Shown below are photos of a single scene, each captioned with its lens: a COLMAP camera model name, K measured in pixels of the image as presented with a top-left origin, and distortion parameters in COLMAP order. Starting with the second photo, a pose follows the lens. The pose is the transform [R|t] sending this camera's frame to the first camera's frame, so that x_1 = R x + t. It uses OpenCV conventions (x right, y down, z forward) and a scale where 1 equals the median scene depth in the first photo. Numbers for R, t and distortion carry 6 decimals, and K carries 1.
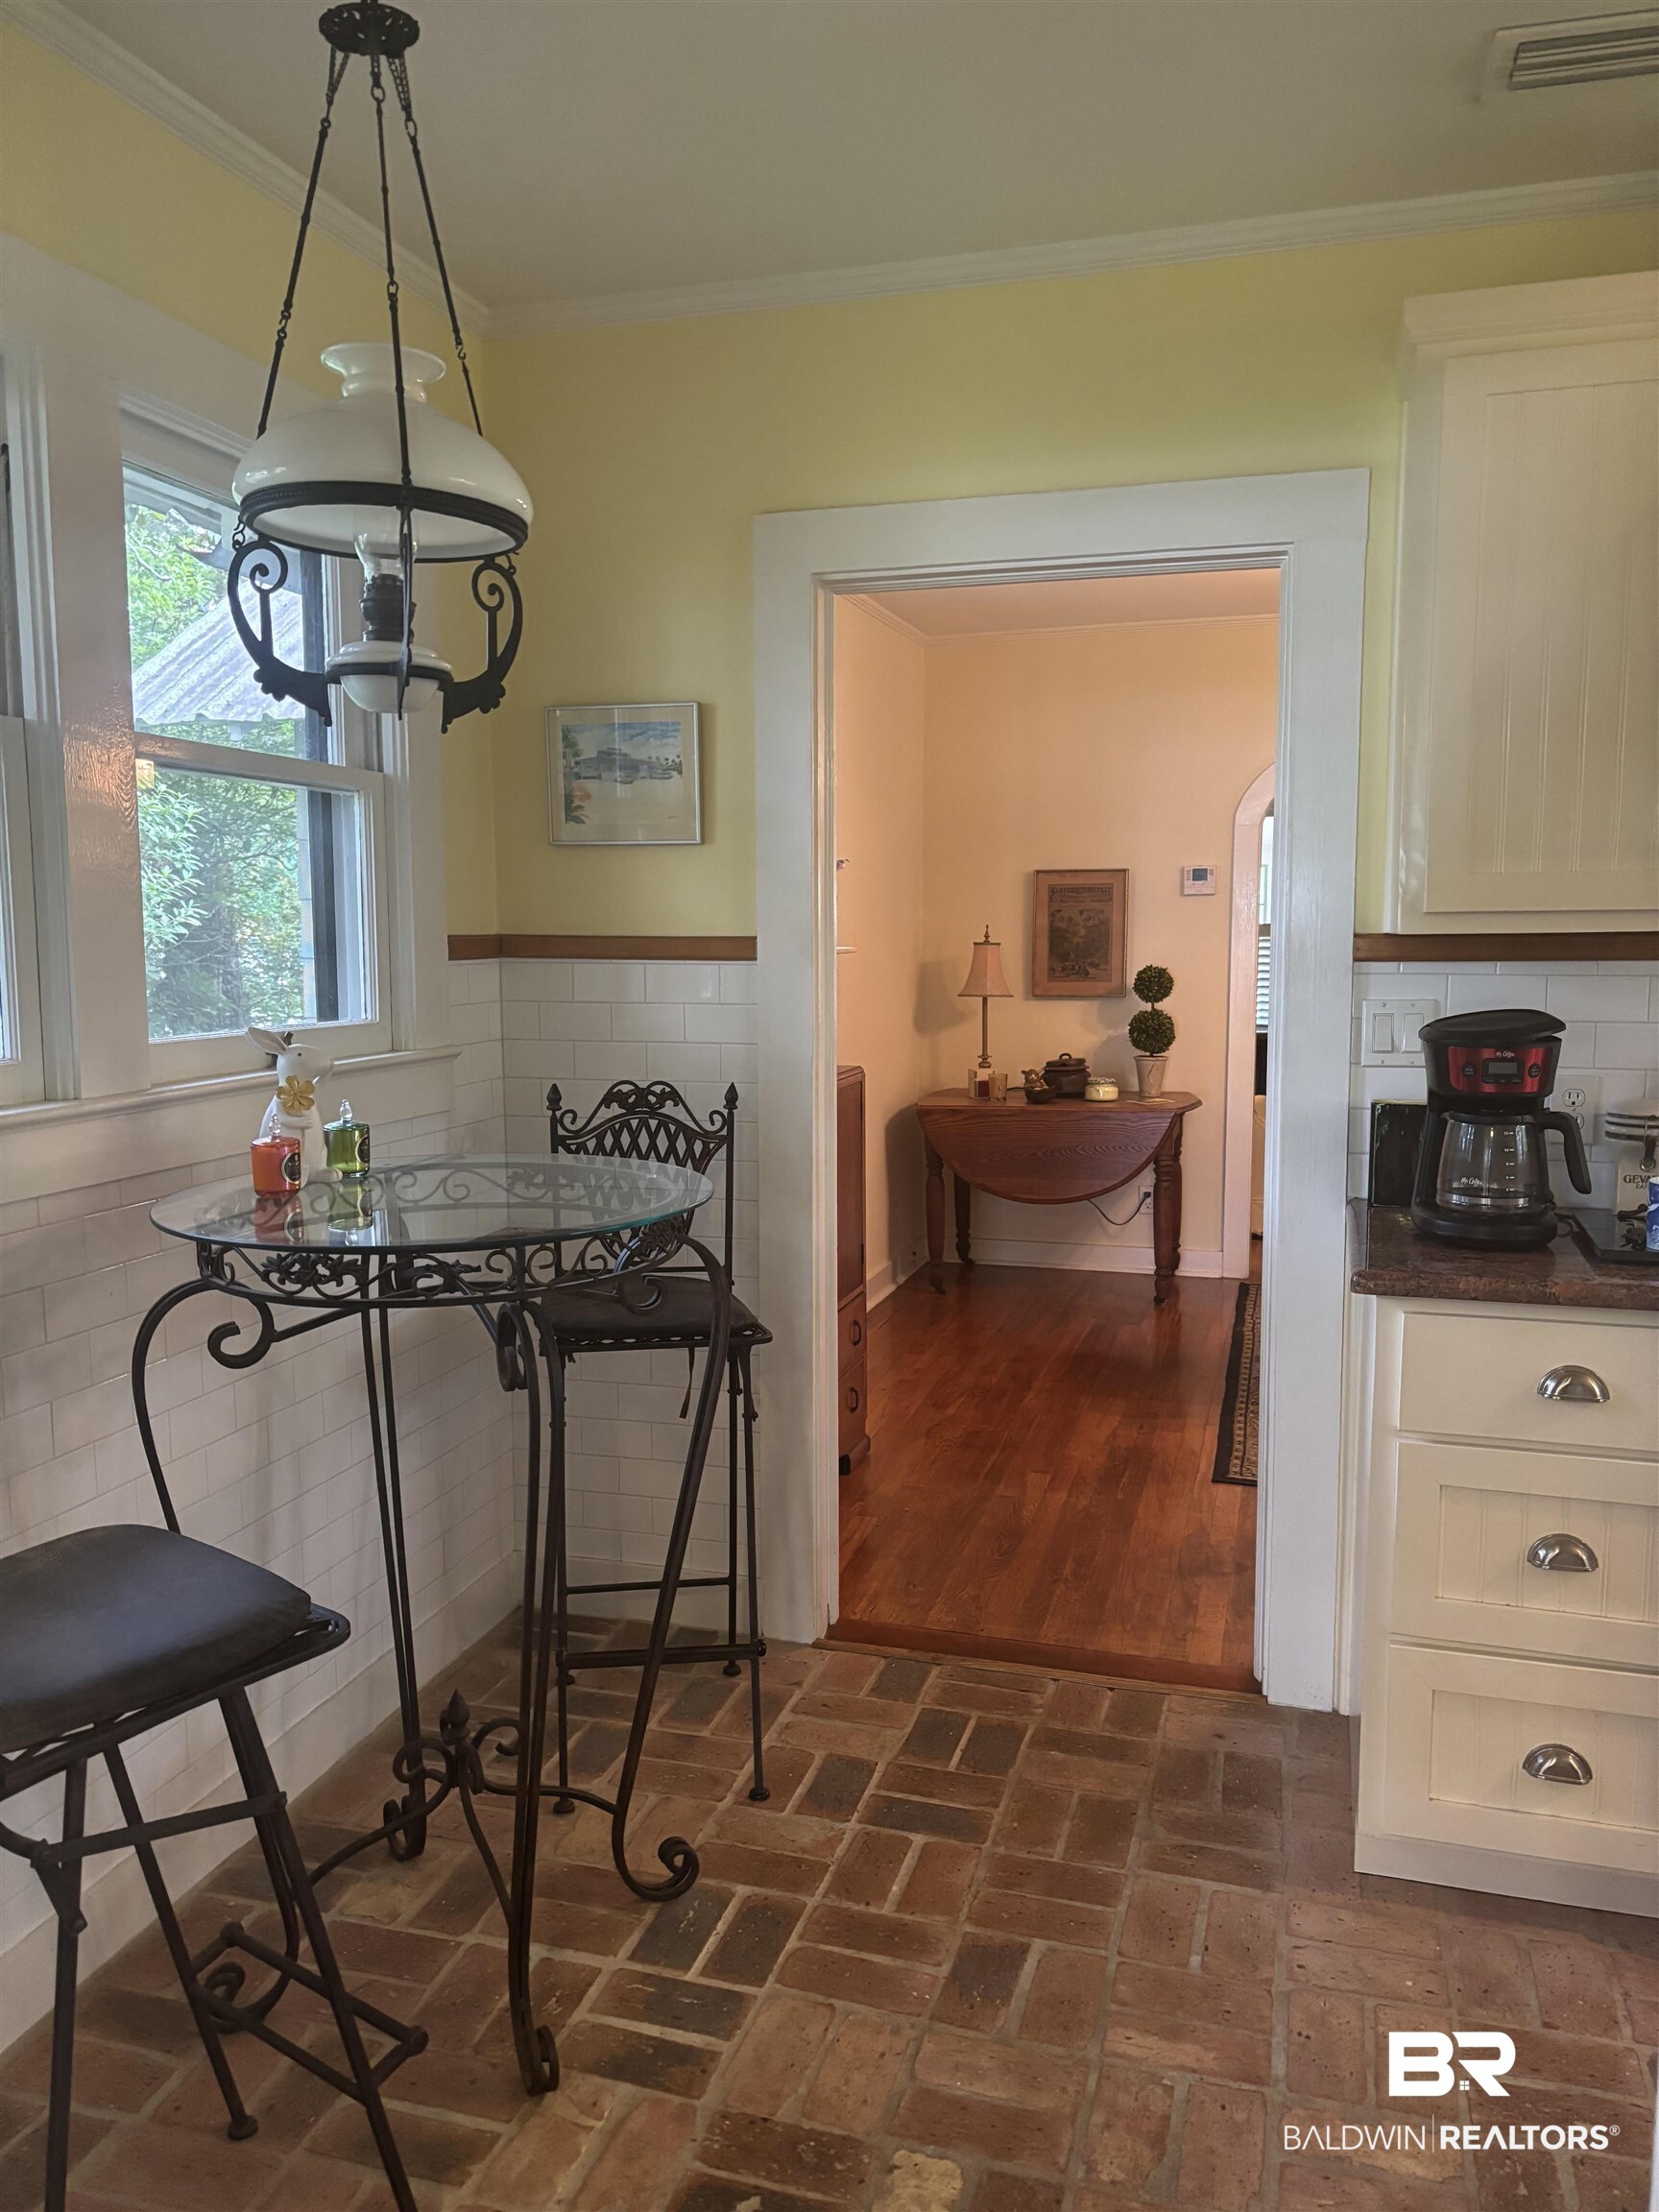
lens RADIAL K [[1672.8, 0, 788.4], [0, 1672.8, 1095.8], [0, 0, 1]] dist [0.046984, -0.050825]
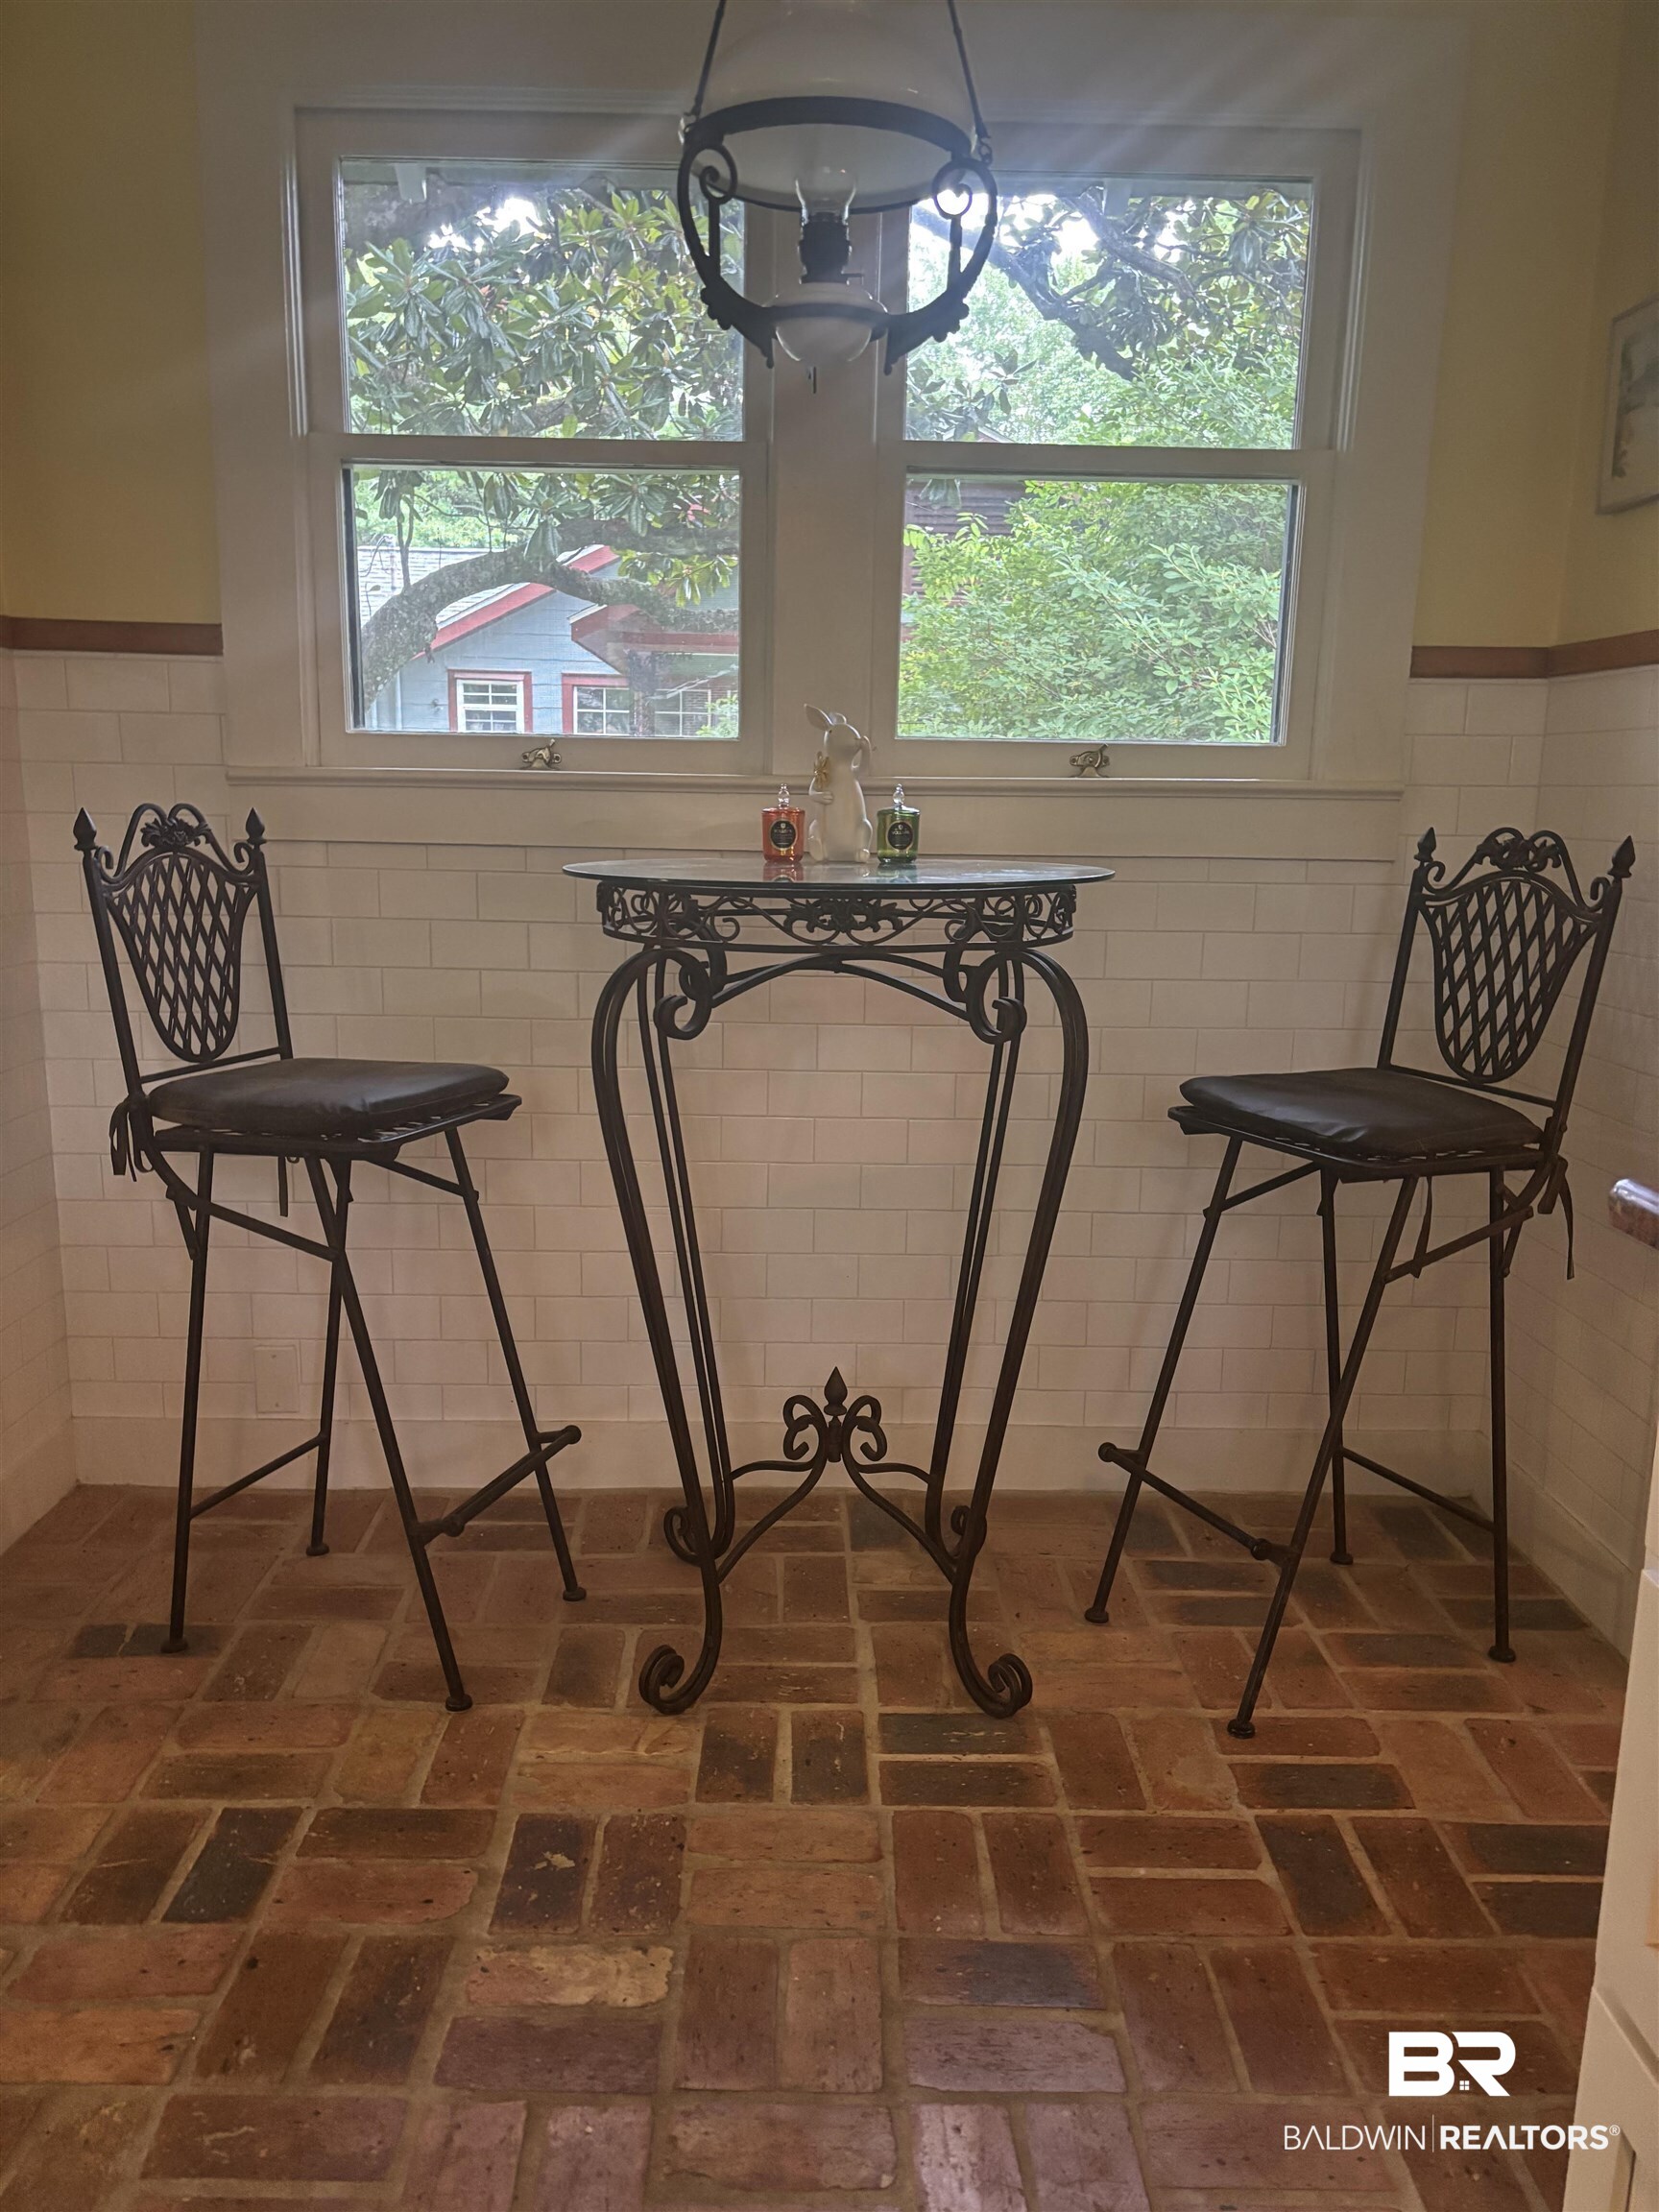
lens RADIAL K [[1672.8, 0, 826.2], [0, 1672.8, 1109.6], [0, 0, 1]] dist [0.046984, -0.050825]
pose [[0.306761, 0.184649, -0.933704, 0.615226], [-0.117735, 0.980828, 0.155287, 0.038203], [0.944477, 0.062294, 0.322619, 0.571243]]
